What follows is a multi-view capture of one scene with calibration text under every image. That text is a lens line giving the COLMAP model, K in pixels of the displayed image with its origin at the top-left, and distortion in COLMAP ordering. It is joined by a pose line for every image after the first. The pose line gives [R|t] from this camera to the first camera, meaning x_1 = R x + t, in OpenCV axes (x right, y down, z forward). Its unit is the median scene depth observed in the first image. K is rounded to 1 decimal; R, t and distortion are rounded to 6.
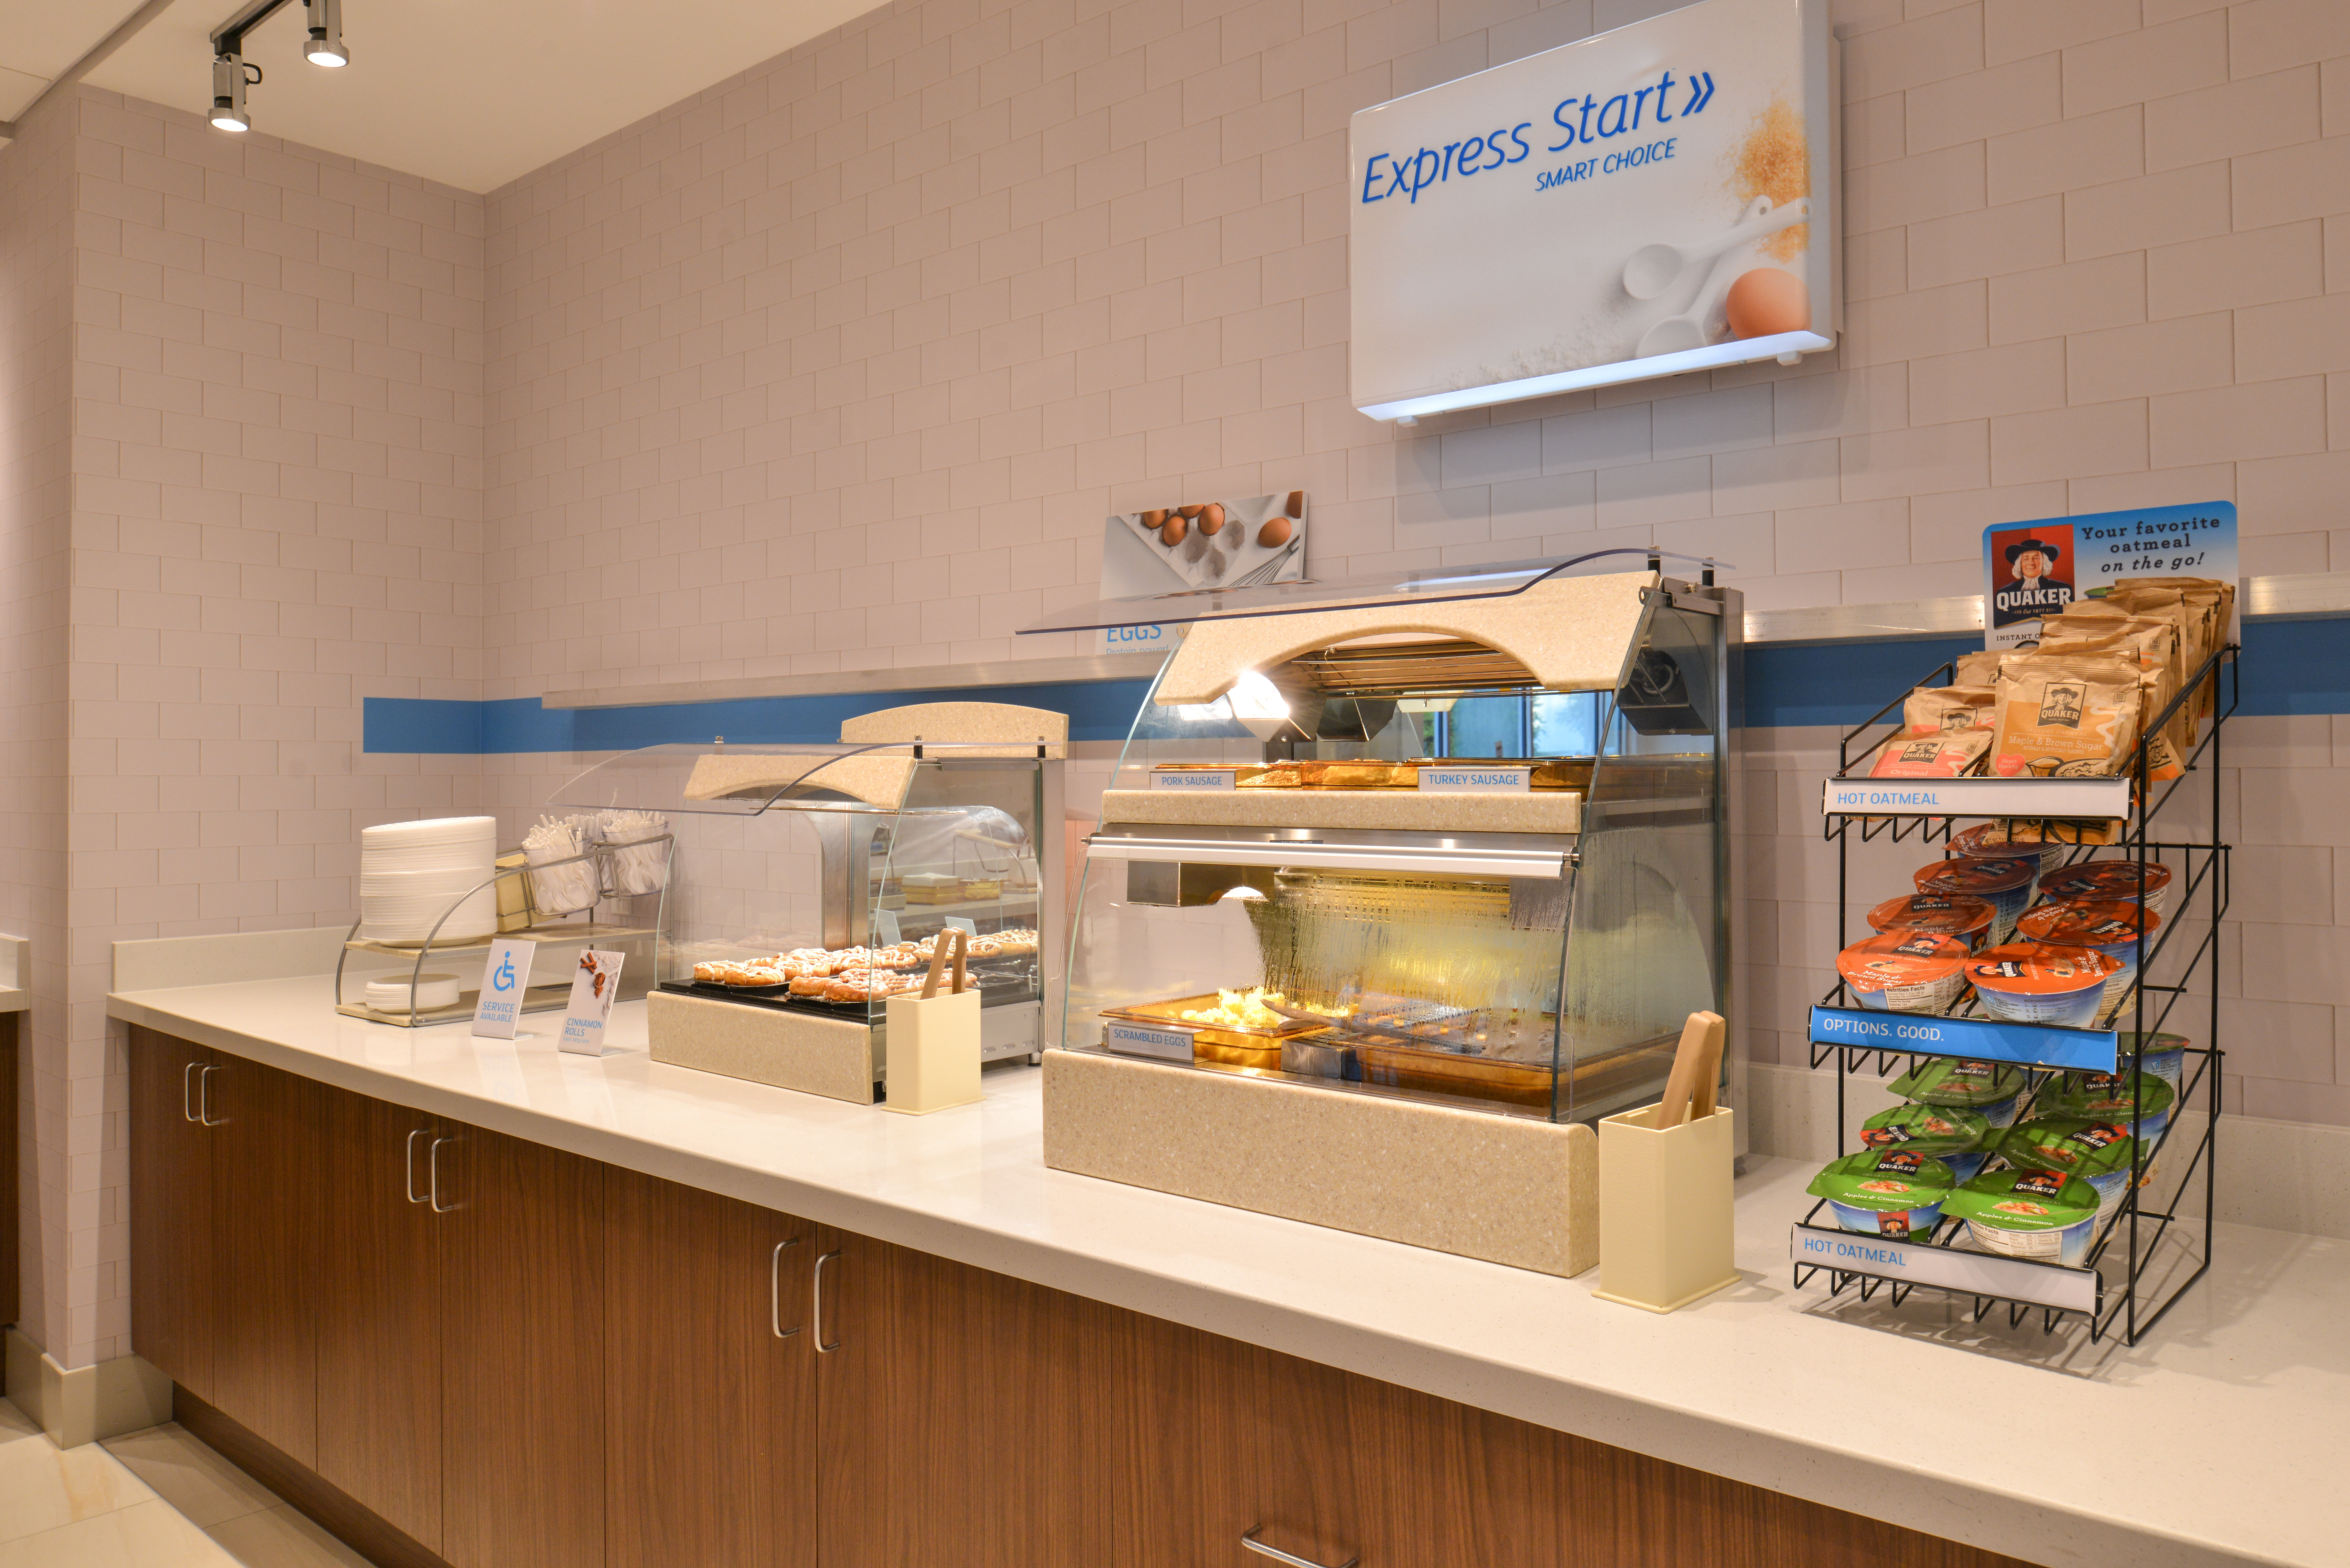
lens RADIAL K [[1620.7, 0, 1186.1], [0, 1620.7, 773.9], [0, 0, 1]] dist [0.003057, -0.002968]
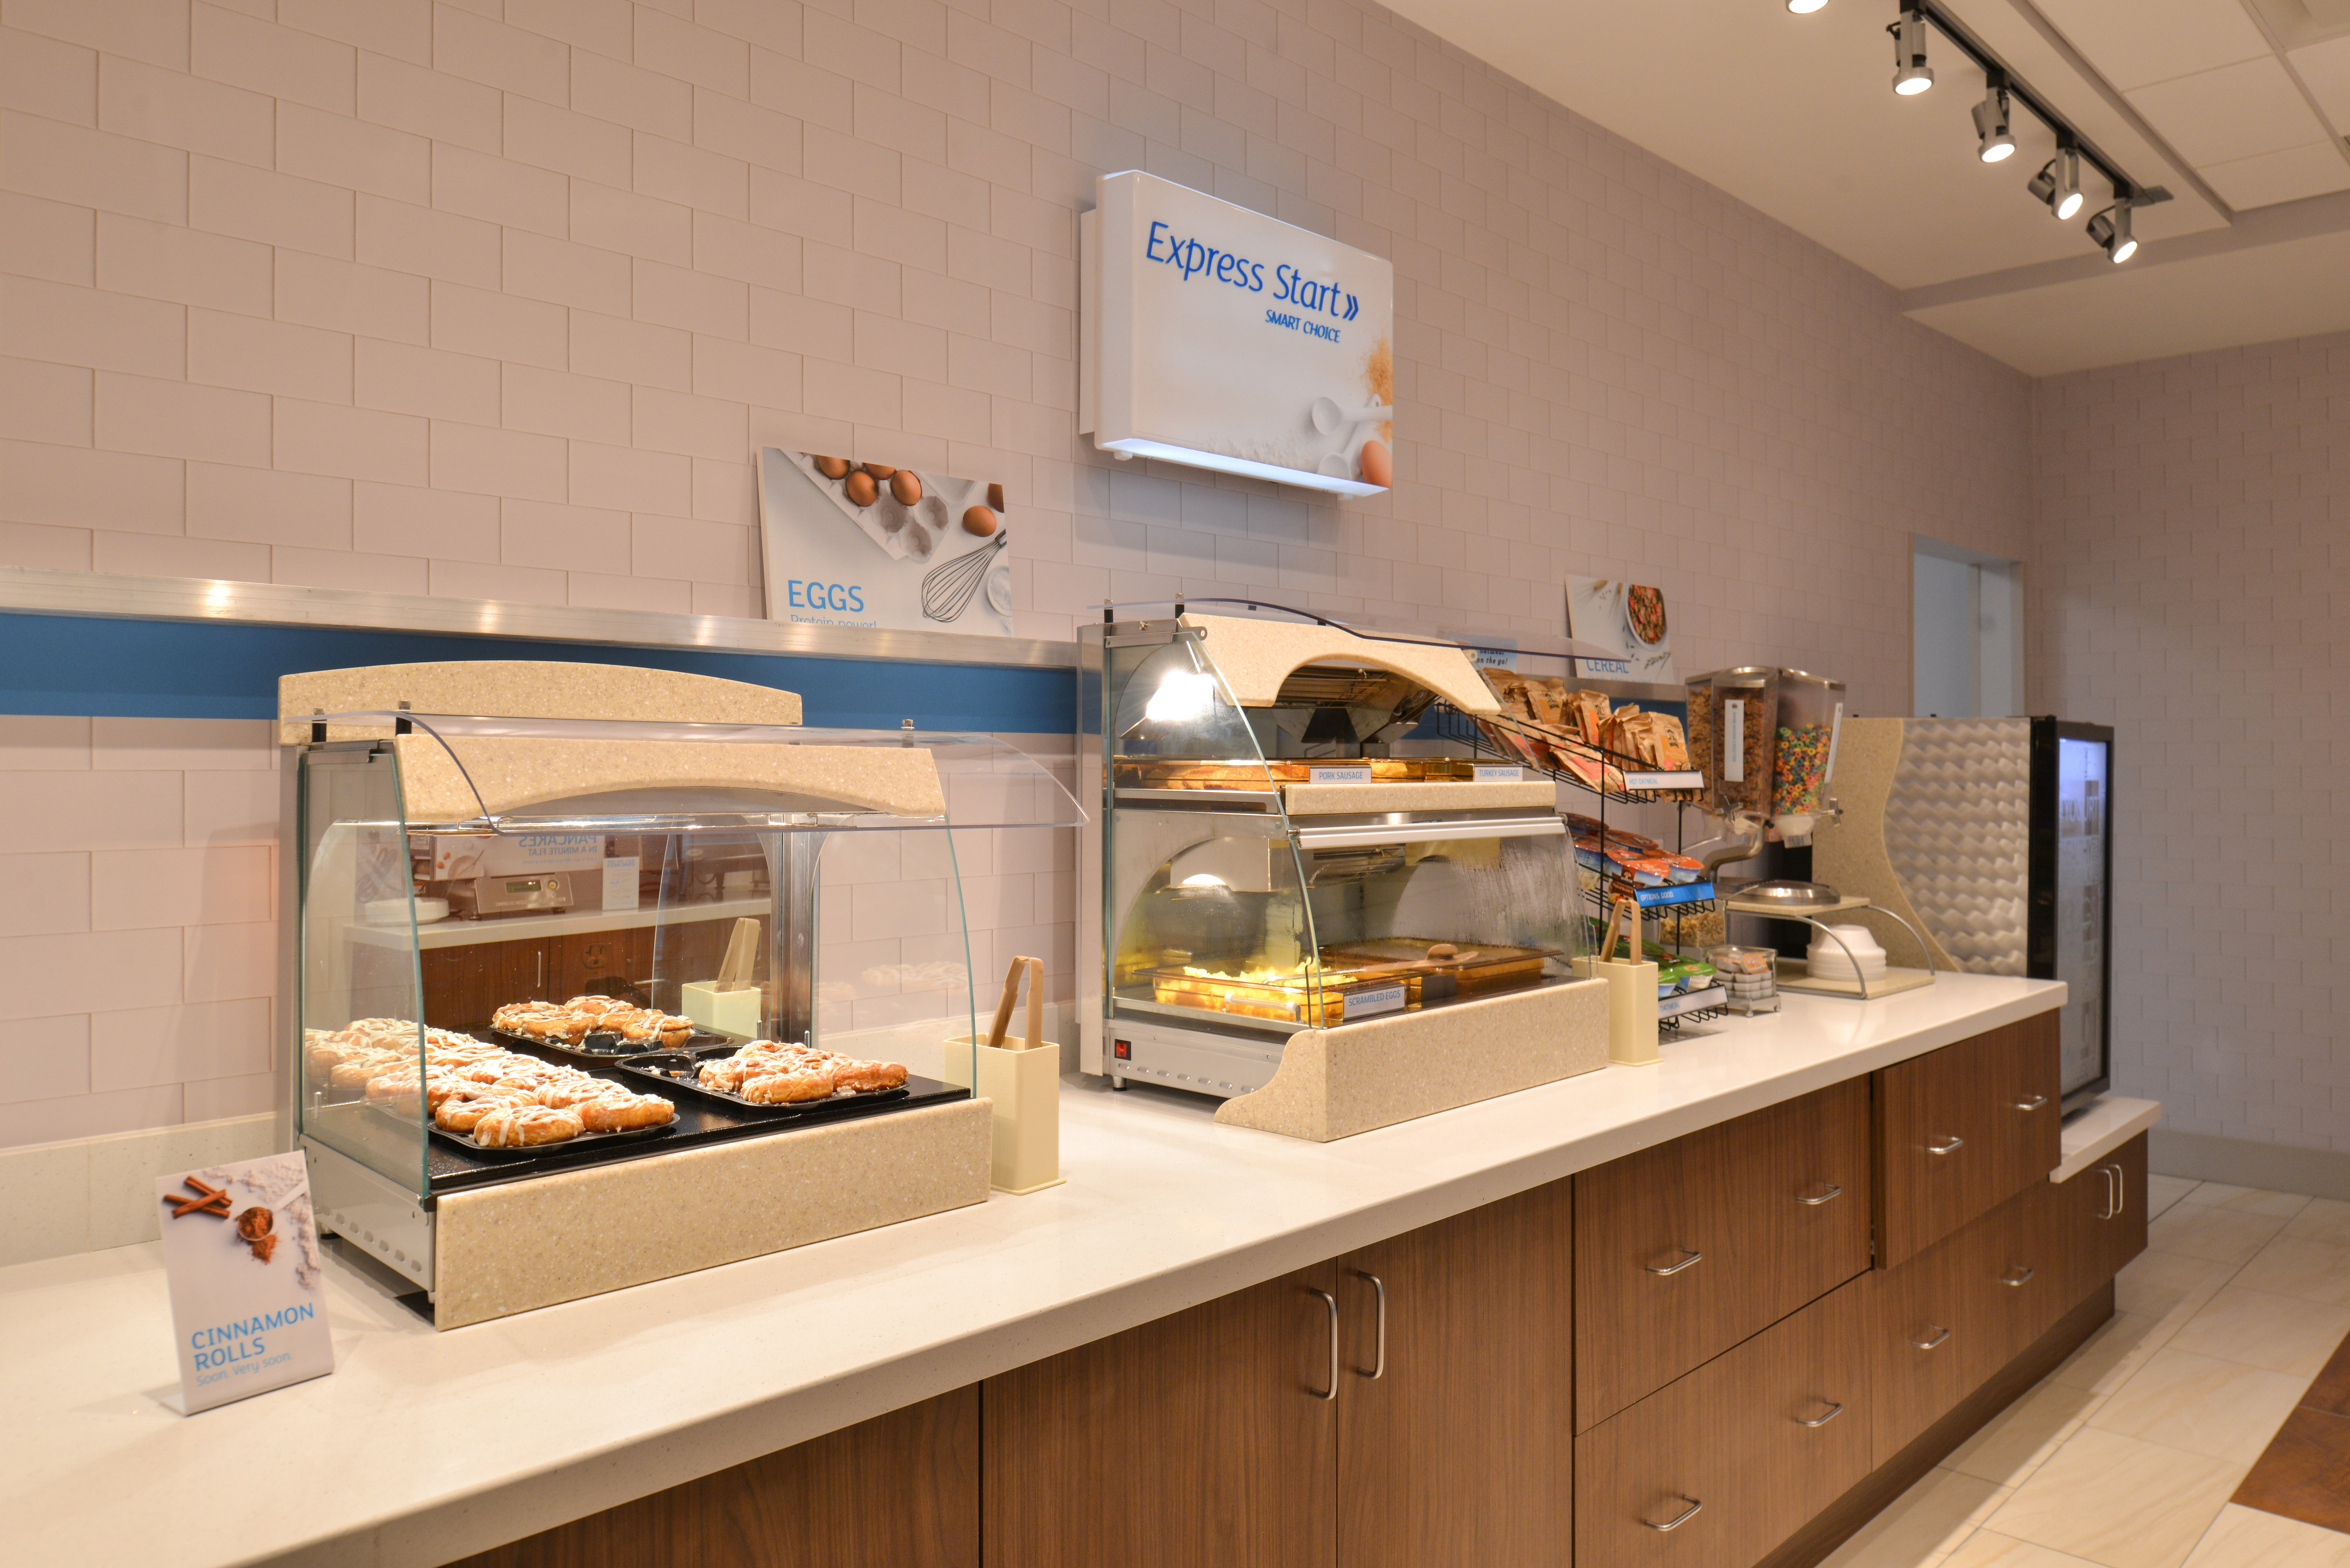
lens RADIAL K [[1620.7, 0, 1186.1], [0, 1620.7, 773.9], [0, 0, 1]] dist [0.003057, -0.002968]
pose [[0.077638, -0.010286, 0.996929, -1.030075], [-0.005005, 0.999930, 0.010707, -0.008659], [-0.996969, -0.005821, 0.077581, 0.906392]]
